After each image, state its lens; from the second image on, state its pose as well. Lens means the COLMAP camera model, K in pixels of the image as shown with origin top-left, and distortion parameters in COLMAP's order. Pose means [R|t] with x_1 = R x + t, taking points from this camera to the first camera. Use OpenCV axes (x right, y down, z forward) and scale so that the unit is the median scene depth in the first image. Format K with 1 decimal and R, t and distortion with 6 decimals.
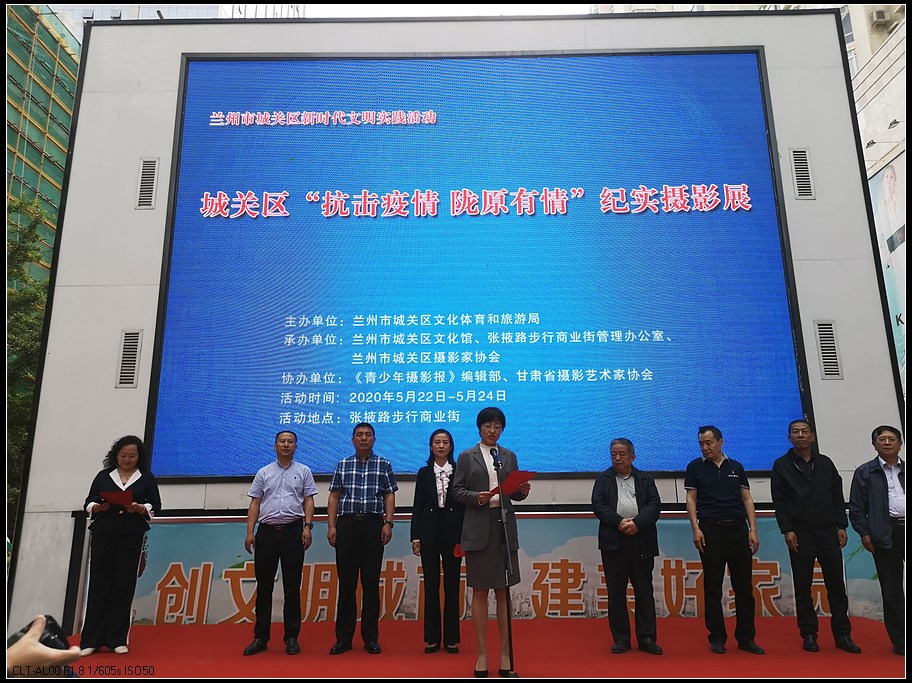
lens RADIAL K [[672.7, 0, 449.5], [0, 672.7, 347.1], [0, 0, 1]] dist [0.044180, -0.025075]
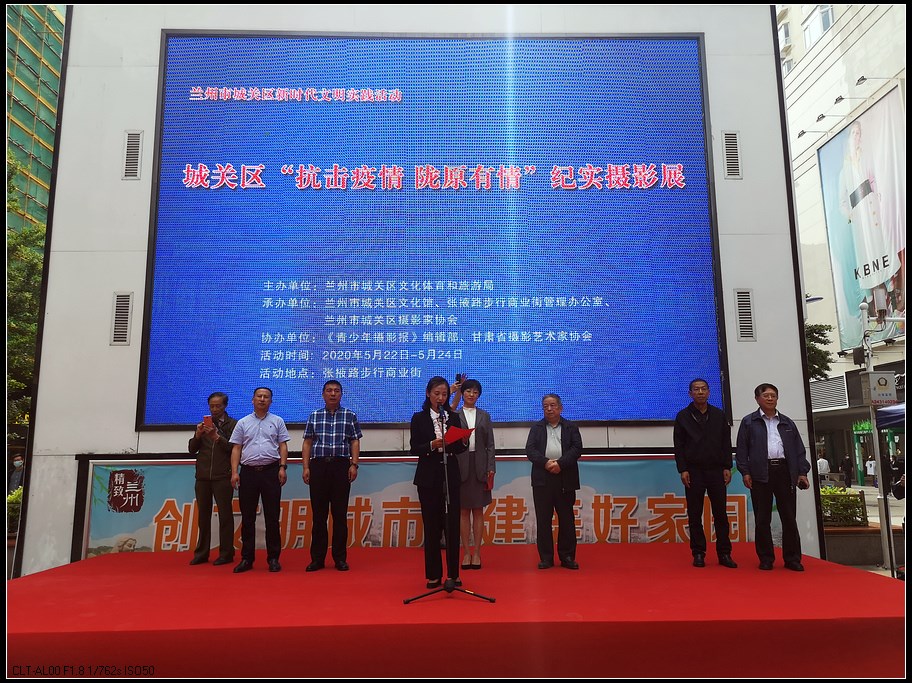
lens RADIAL K [[672.7, 0, 449.4], [0, 672.7, 346.6], [0, 0, 1]] dist [0.044180, -0.025075]
pose [[0.999508, 0.005342, 0.030905, 0.027078], [-0.007771, 0.996845, 0.078993, -0.029052], [-0.030386, -0.079195, 0.996396, -0.119636]]
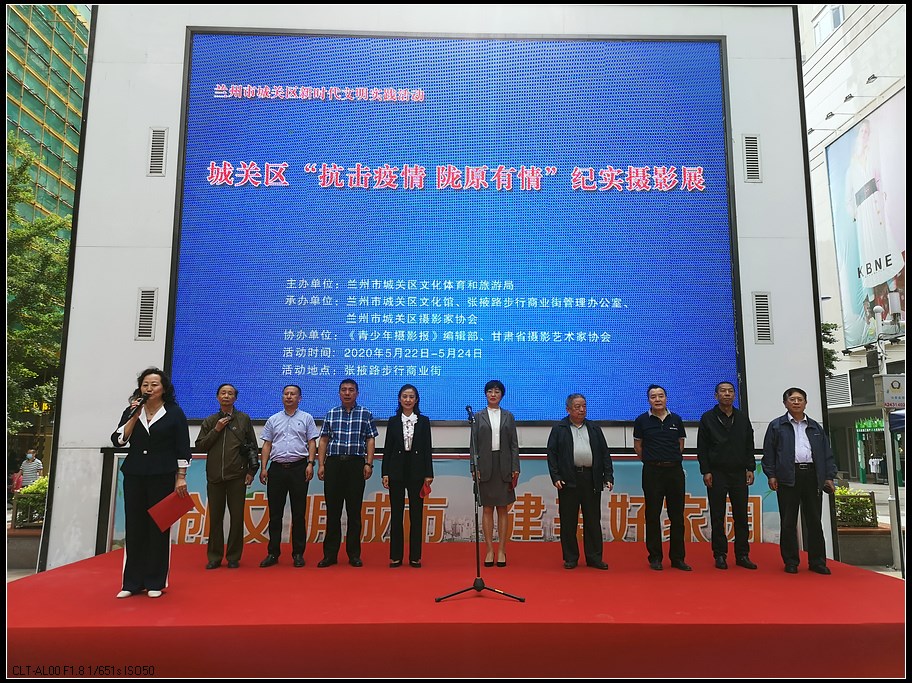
lens RADIAL K [[672.7, 0, 449.6], [0, 672.7, 345.4], [0, 0, 1]] dist [0.044180, -0.025075]
pose [[0.999408, 0.017510, 0.029611, -0.004913], [-0.020087, 0.995822, 0.089079, -0.040958], [-0.027928, -0.089621, 0.995584, -0.129852]]
